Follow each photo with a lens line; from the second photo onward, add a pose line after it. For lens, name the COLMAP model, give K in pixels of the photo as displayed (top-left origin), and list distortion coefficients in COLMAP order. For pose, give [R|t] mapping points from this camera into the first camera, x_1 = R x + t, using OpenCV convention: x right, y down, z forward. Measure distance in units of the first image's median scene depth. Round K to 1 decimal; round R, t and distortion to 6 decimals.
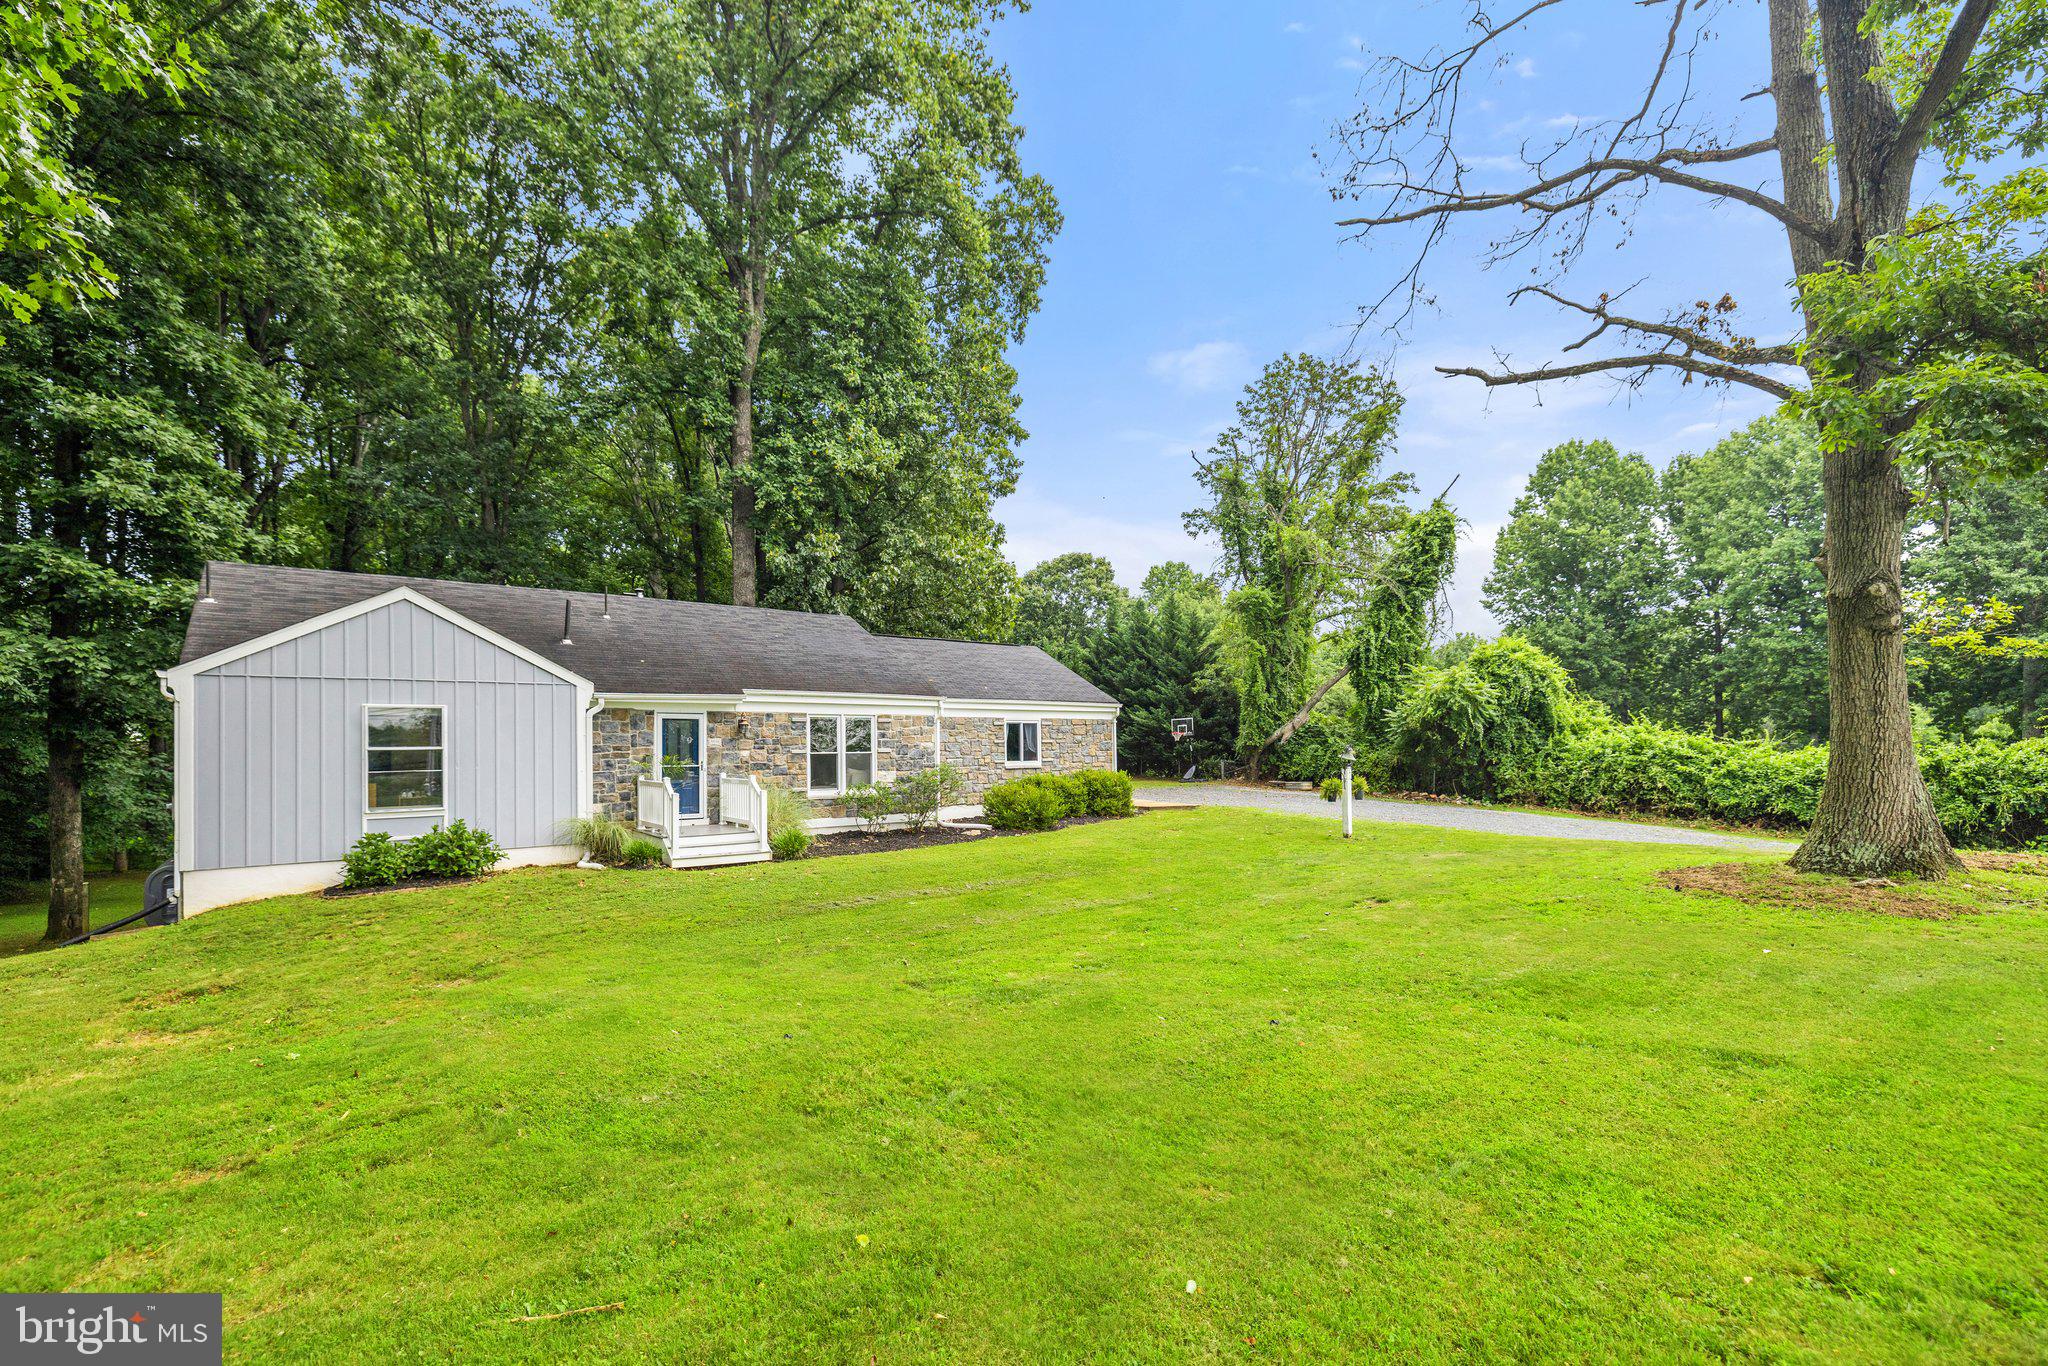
lens RADIAL K [[981.7, 0, 996.0], [0, 981.7, 757.0], [0, 0, 1]] dist [0.003787, -0.000556]
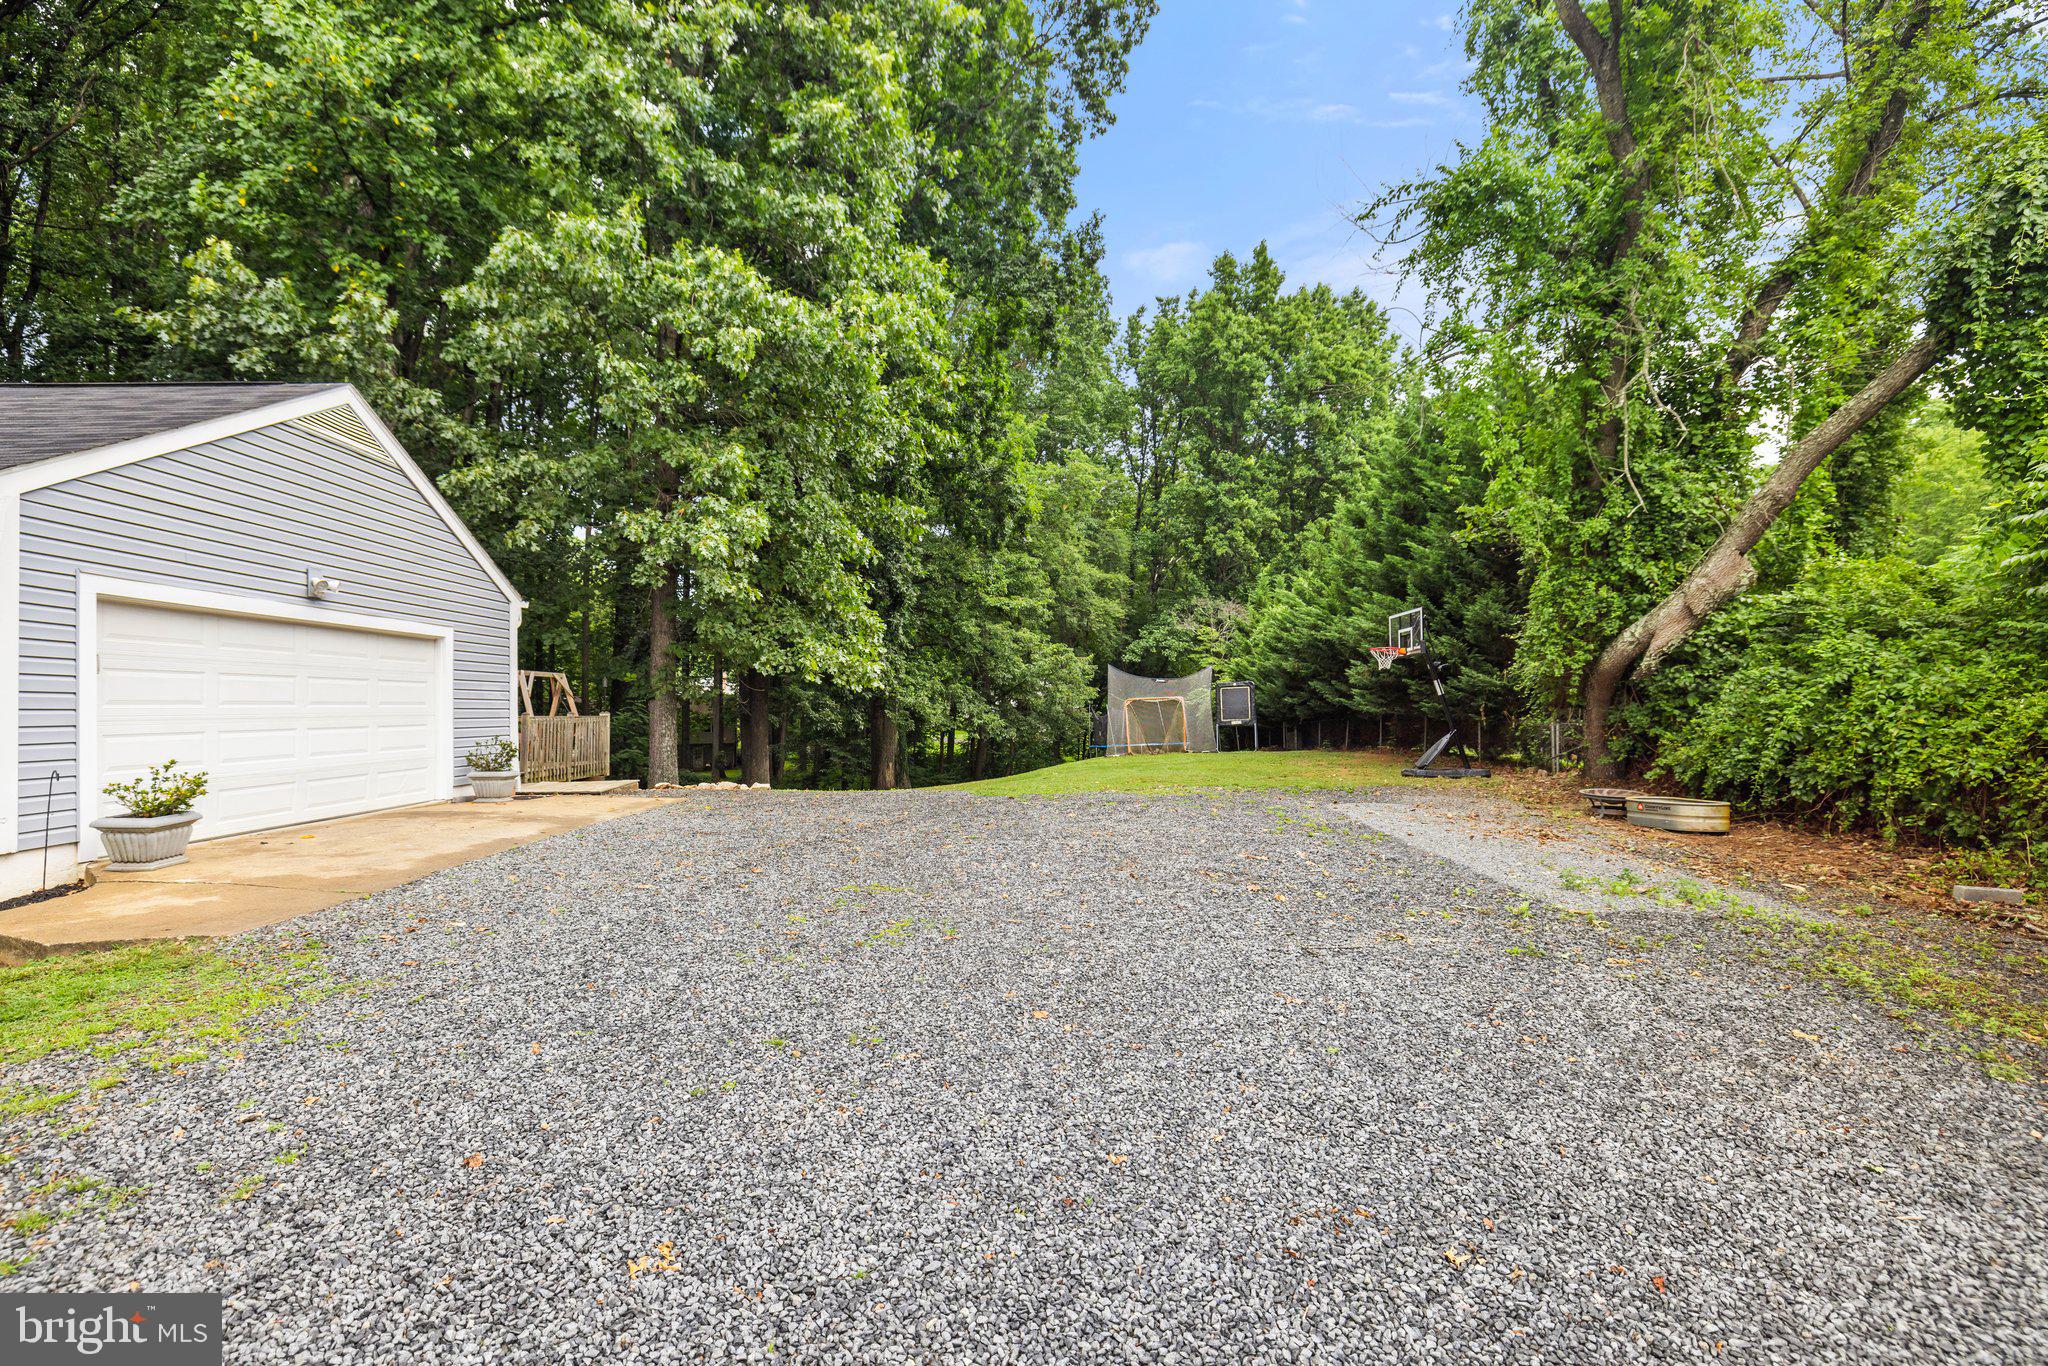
lens RADIAL K [[946.7, 0, 998.1], [0, 946.7, 706.3], [0, 0, 1]] dist [-0.020747, 0.006924]
pose [[0.790384, 0.005346, -0.612589, 0.594025], [-0.007371, 0.999973, -0.000783, -0.000114], [0.612568, 0.005134, 0.790401, 1.234911]]
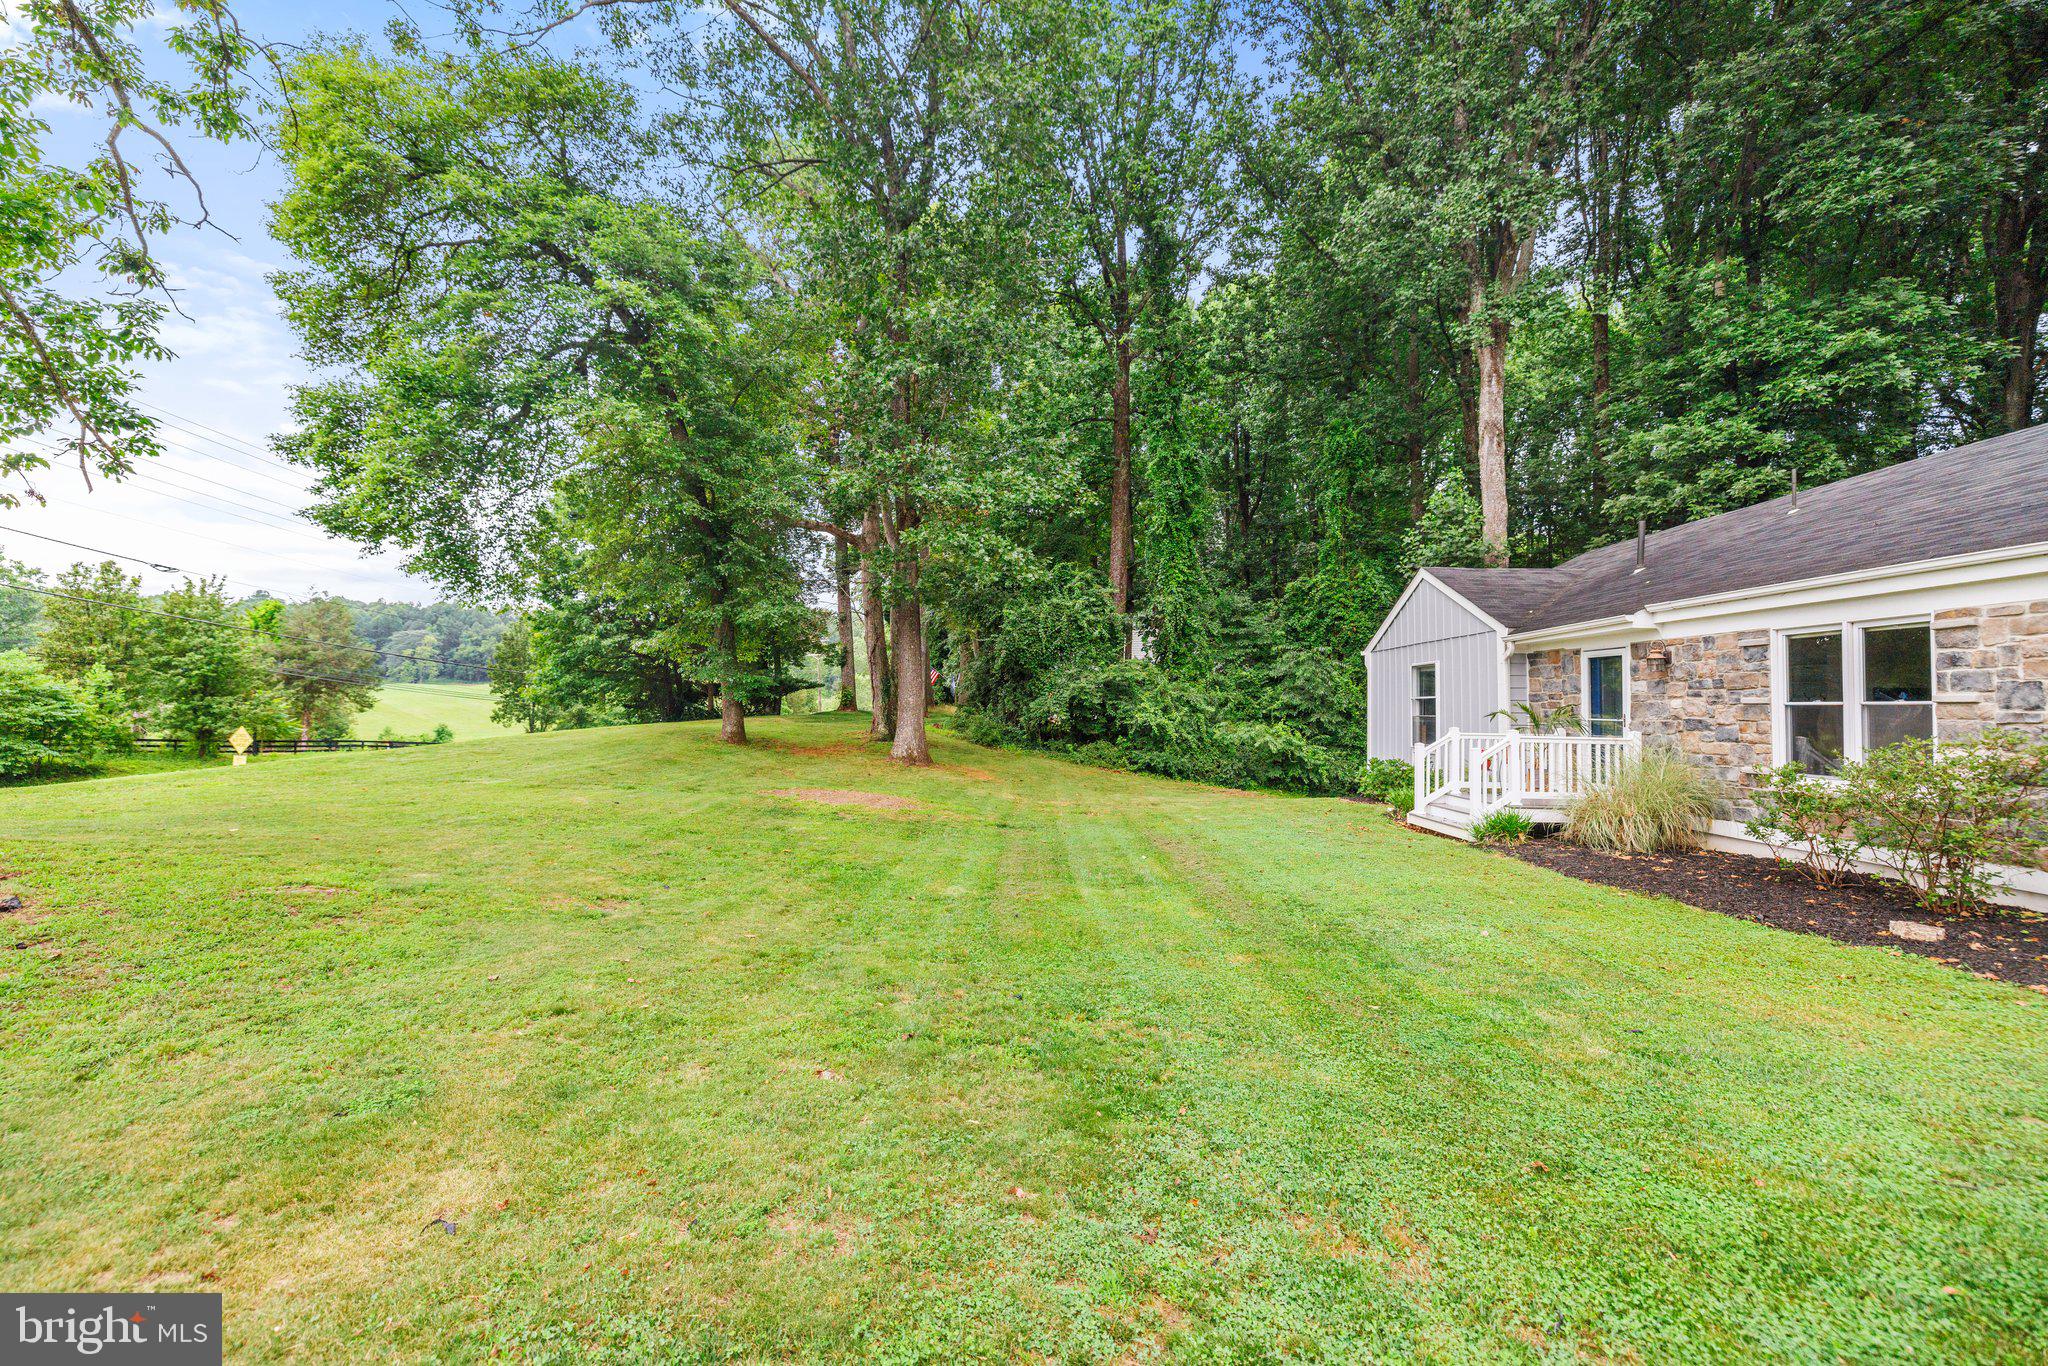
lens RADIAL K [[863.7, 0, 1008.1], [0, 863.7, 677.2], [0, 0, 1]] dist [-0.000096, -0.000078]
pose [[-0.643012, -0.035171, -0.765048, 0.408906], [-0.027326, 0.999362, -0.022977, 0.003597], [0.765368, 0.006131, -0.643564, 0.932606]]
